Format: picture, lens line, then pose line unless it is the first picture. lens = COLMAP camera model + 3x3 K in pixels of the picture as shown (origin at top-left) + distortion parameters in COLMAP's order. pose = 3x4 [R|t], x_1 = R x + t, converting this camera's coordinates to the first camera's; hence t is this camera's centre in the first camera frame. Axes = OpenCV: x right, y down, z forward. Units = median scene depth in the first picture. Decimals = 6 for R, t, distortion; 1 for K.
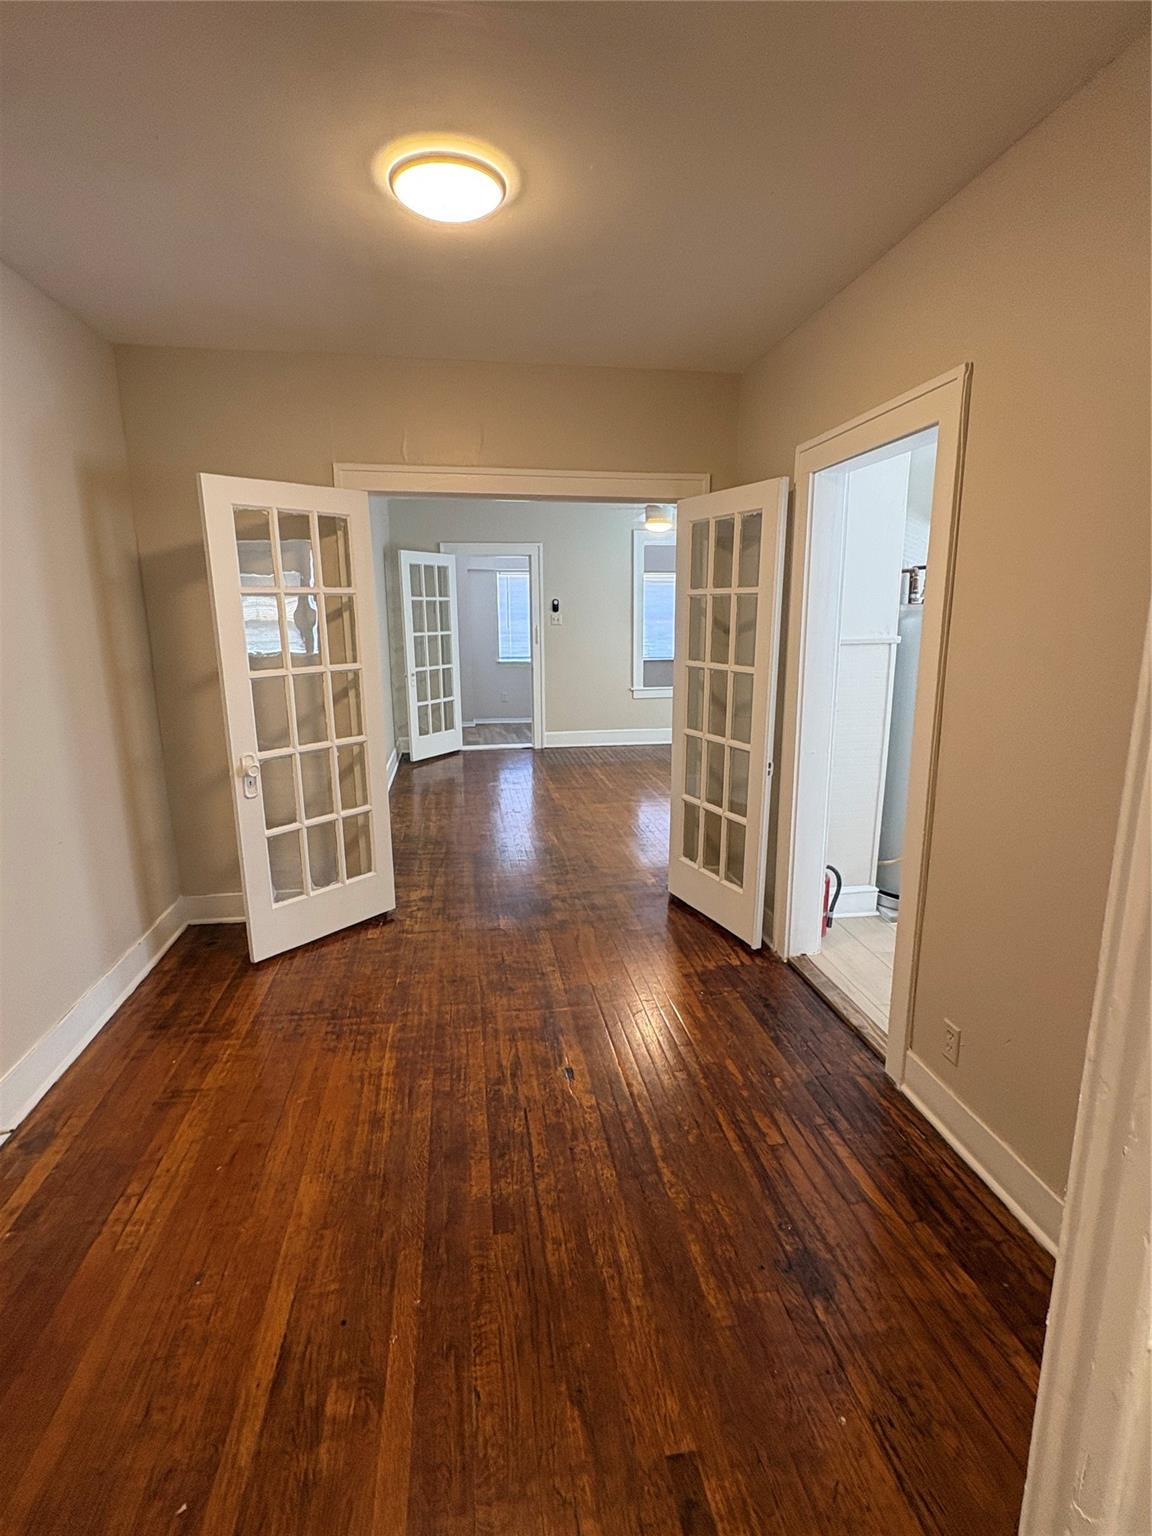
lens RADIAL K [[748.5, 0, 578.0], [0, 748.5, 767.1], [0, 0, 1]] dist [0.001554, 0.001873]
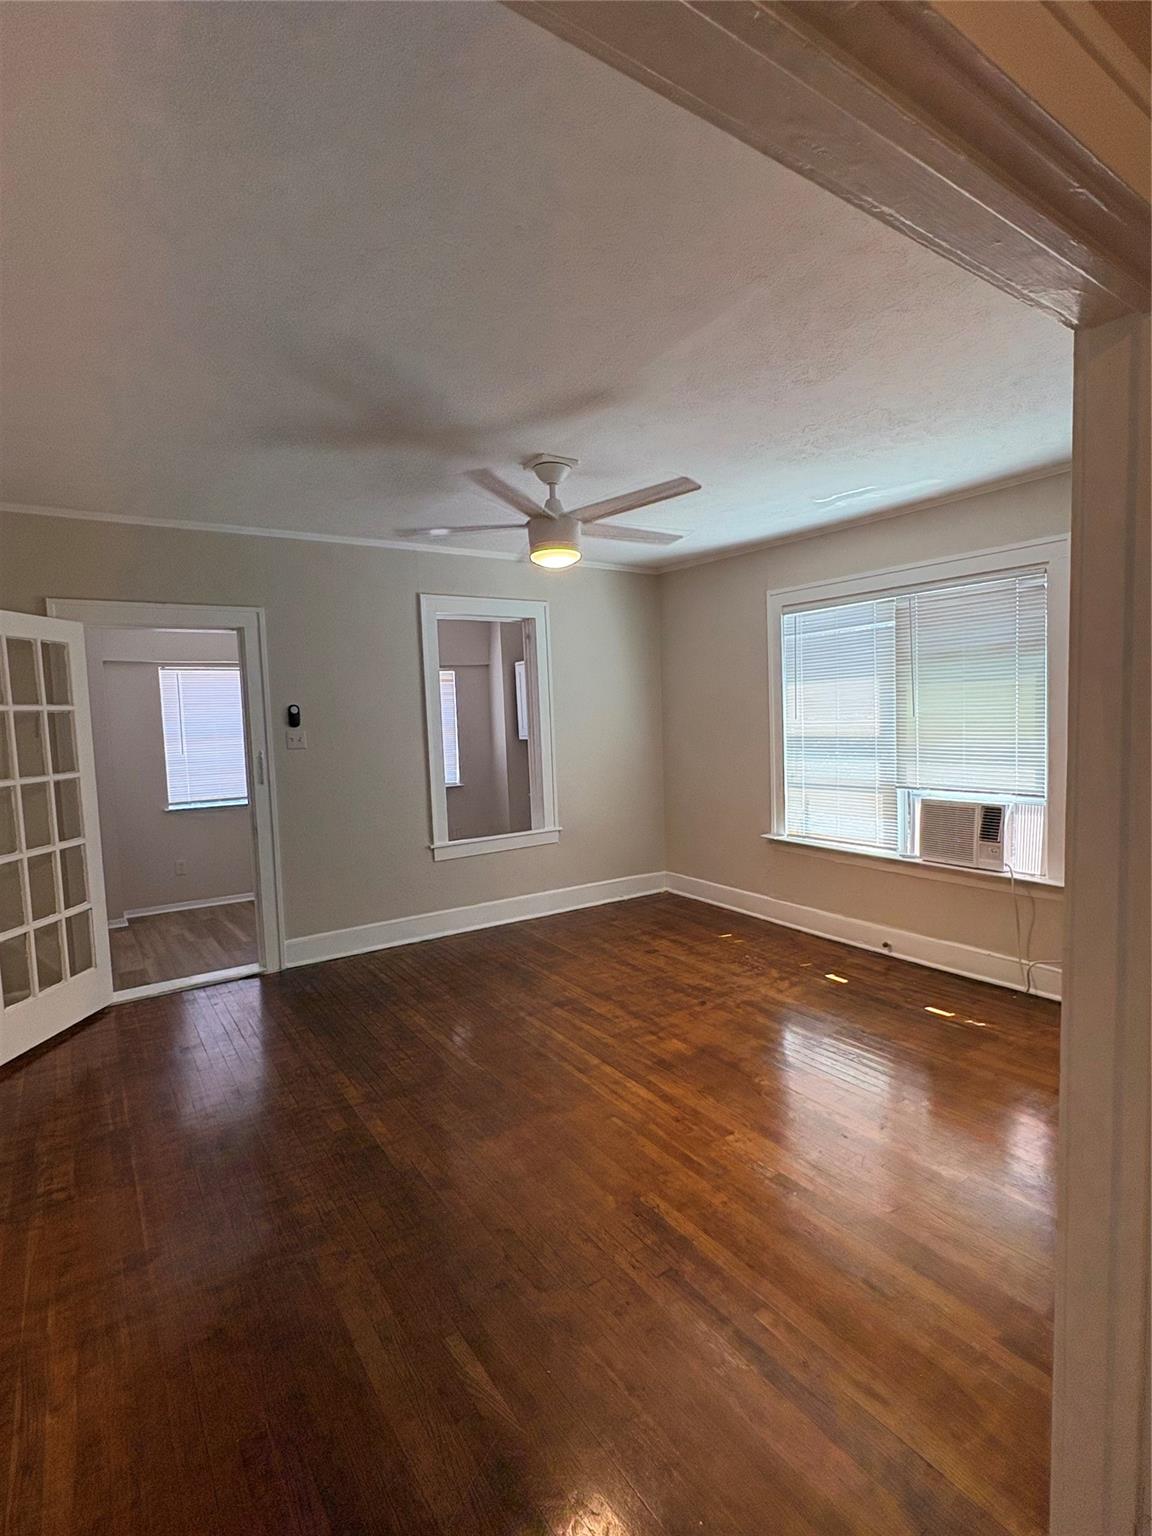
lens RADIAL K [[748.5, 0, 575.2], [0, 748.5, 767.6], [0, 0, 1]] dist [0.001554, 0.001873]
pose [[0.906184, -0.056880, 0.419041, -0.077056], [0.115705, 0.986450, -0.116313, -0.086020], [-0.406747, 0.153886, 0.900486, 0.405634]]
